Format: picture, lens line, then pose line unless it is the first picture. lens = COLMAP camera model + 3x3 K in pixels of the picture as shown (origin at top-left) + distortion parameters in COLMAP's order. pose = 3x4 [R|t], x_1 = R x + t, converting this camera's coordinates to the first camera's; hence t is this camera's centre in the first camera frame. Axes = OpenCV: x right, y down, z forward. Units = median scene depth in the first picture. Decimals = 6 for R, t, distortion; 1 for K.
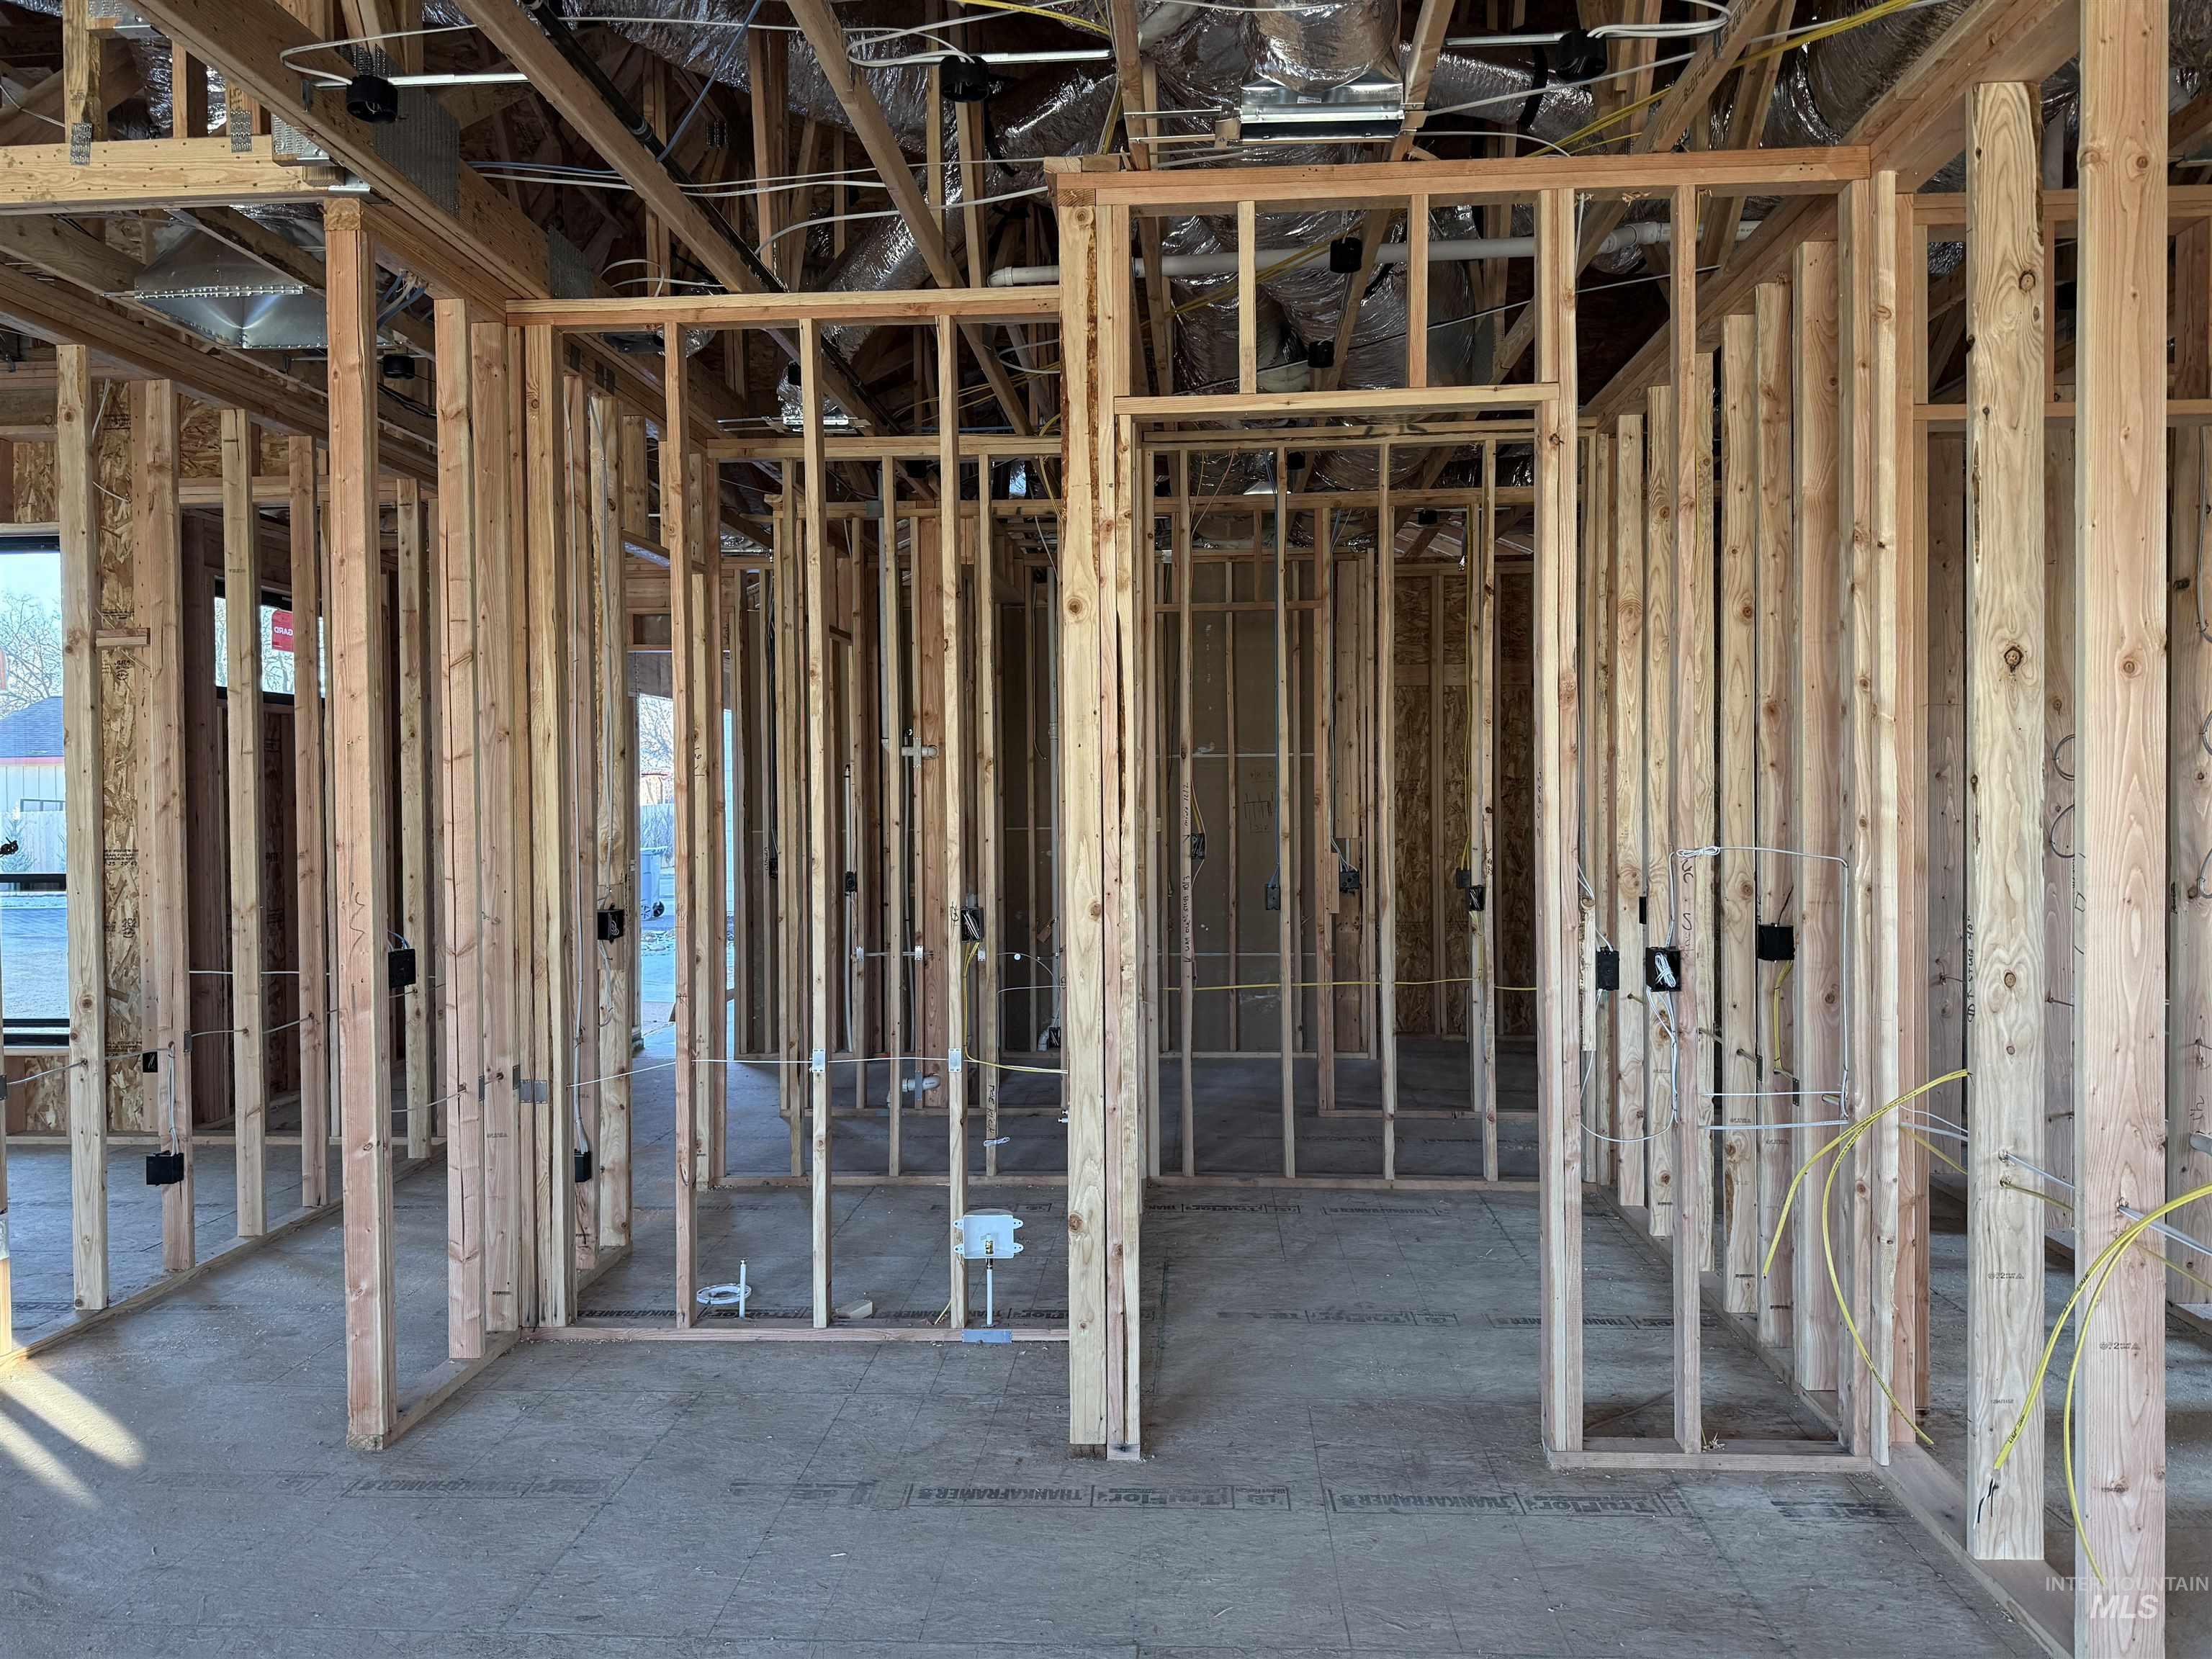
lens RADIAL K [[1559.0, 0, 1106.0], [0, 1559.0, 829.5], [0, 0, 1]] dist [0.002977, -0.003321]
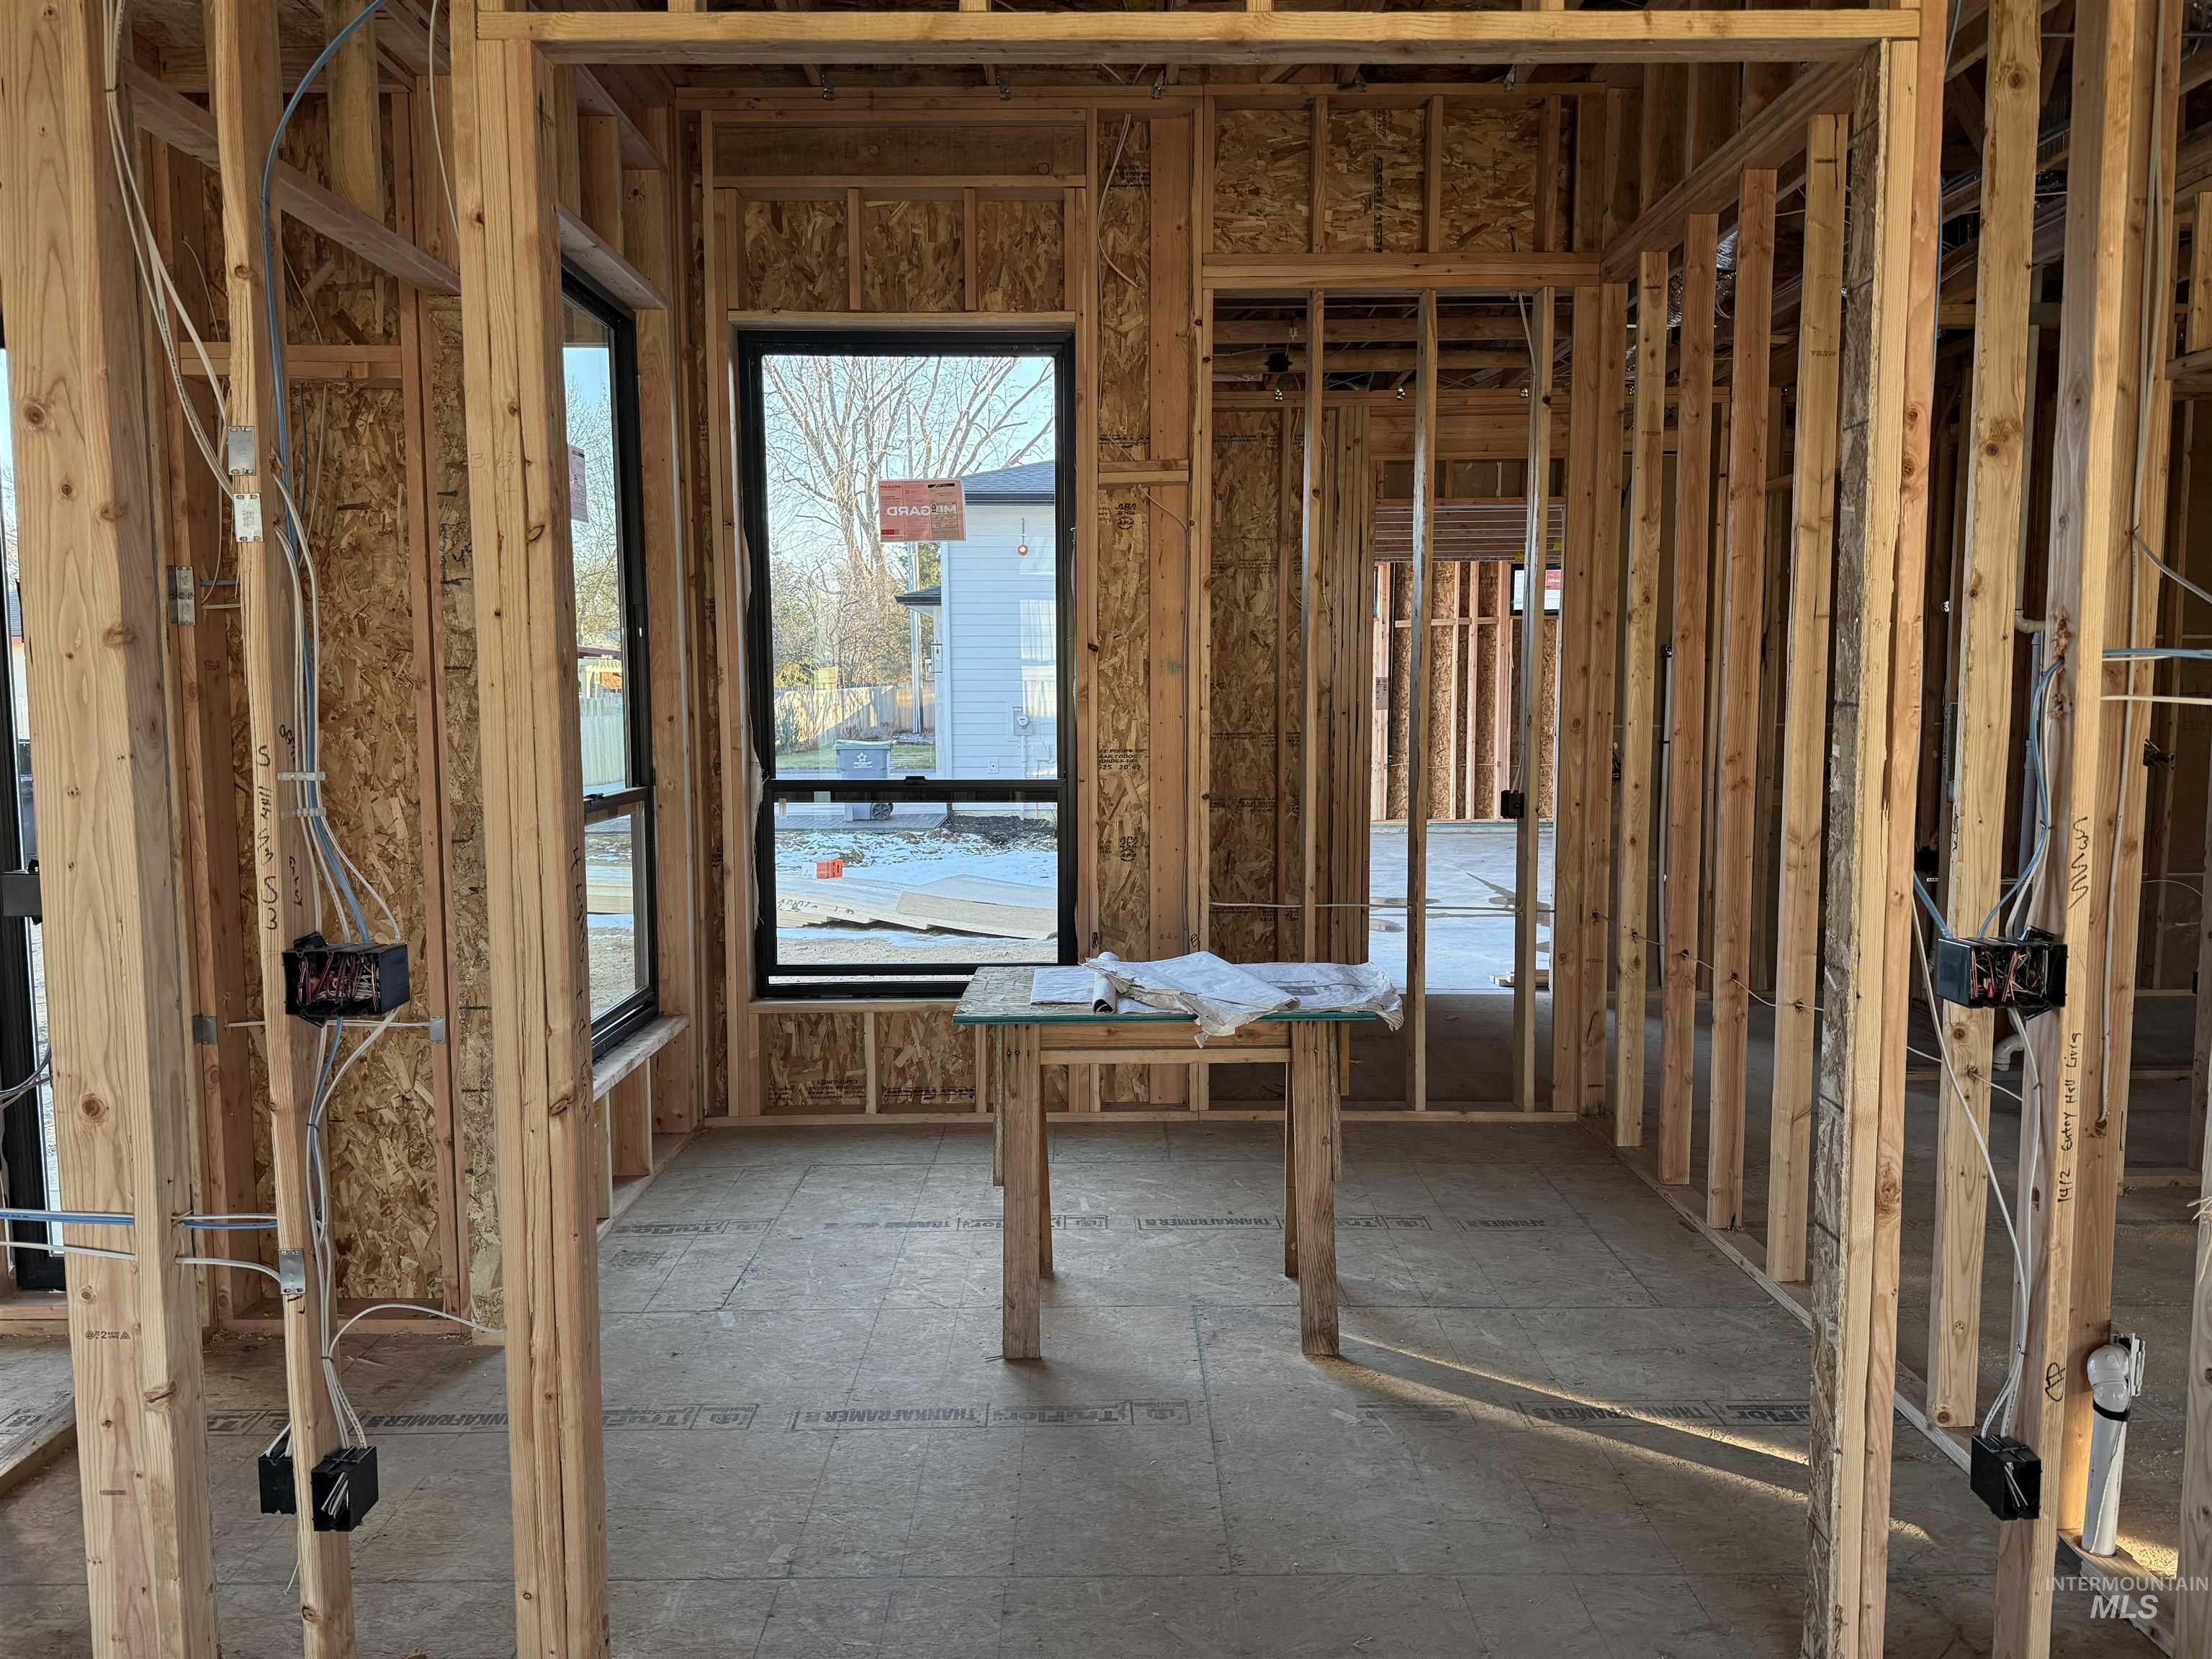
lens RADIAL K [[1548.4, 0, 1106.0], [0, 1548.4, 829.5], [0, 0, 1]] dist [0.088572, -0.001396]
pose [[0.996582, 0.001606, 0.082591, -0.703138], [-0.007136, 0.997748, 0.066699, 0.001312], [-0.082298, -0.067061, 0.994349, 0.226490]]
